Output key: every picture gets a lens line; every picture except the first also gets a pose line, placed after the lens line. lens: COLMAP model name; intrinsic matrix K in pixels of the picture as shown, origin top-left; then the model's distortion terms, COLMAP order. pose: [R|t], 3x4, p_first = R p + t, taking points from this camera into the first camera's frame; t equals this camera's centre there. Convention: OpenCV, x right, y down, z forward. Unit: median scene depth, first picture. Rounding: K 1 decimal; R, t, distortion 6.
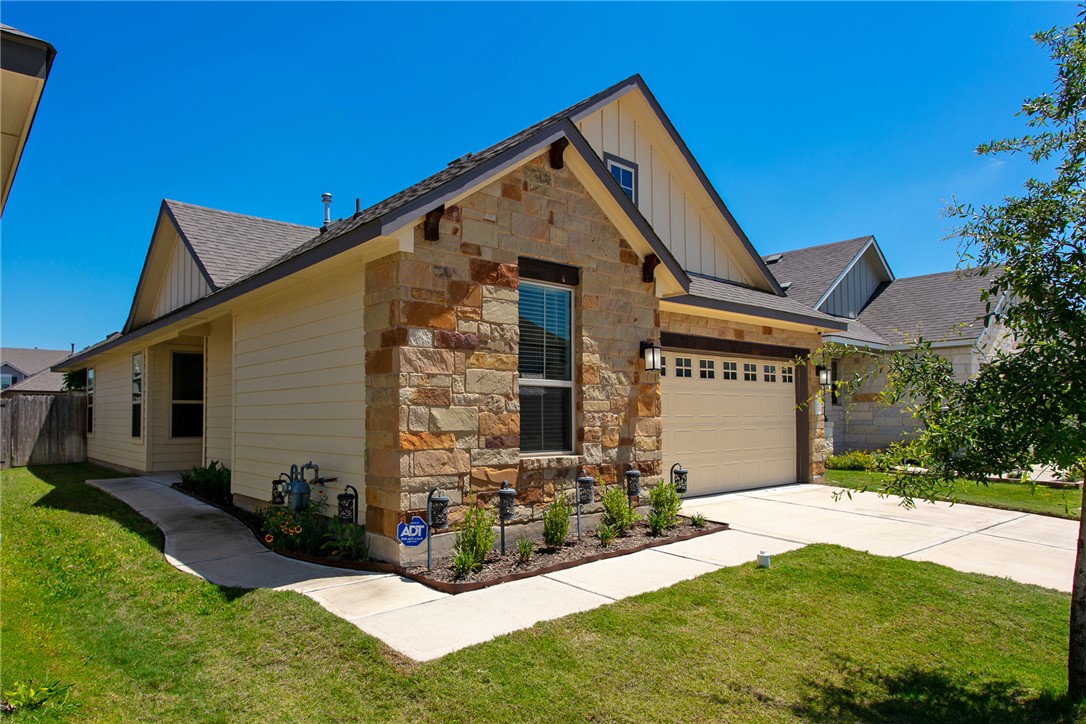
lens RADIAL K [[681.5, 0, 541.7], [0, 681.5, 368.7], [0, 0, 1]] dist [0.002914, 0.000181]
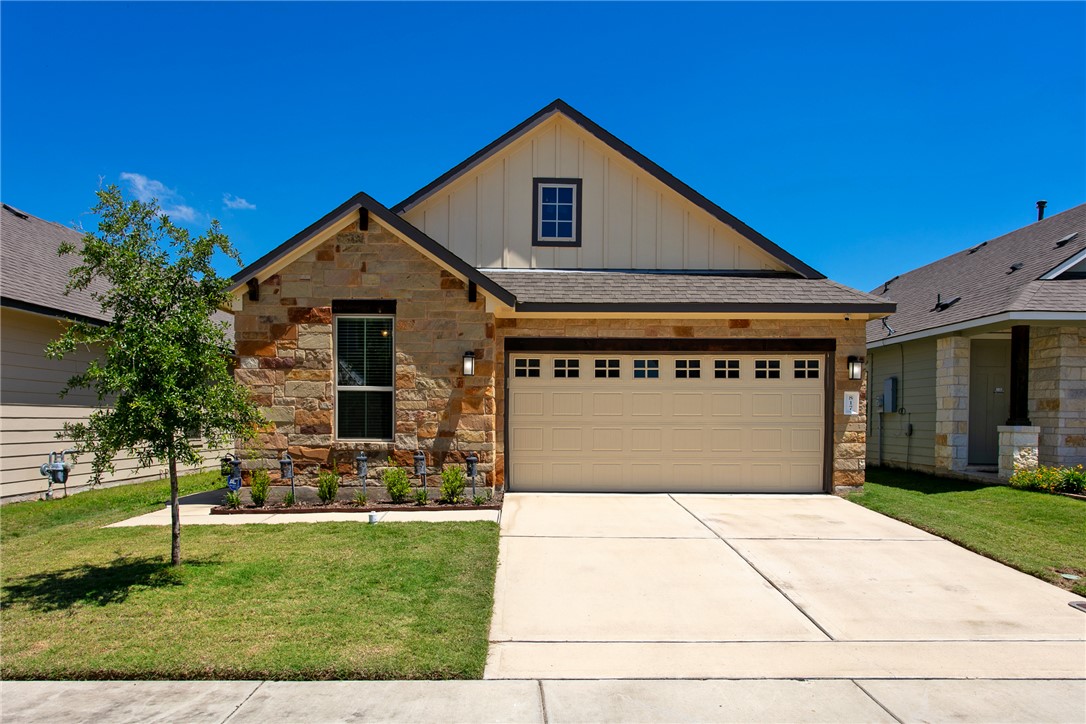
lens RADIAL K [[774.8, 0, 554.1], [0, 774.8, 389.5], [0, 0, 1]] dist [0.004585, 0.001762]
pose [[0.769411, -0.017451, -0.638516, 1.293718], [0.036615, 0.999188, 0.016812, 0.010445], [0.637704, -0.036314, 0.769425, 0.044281]]
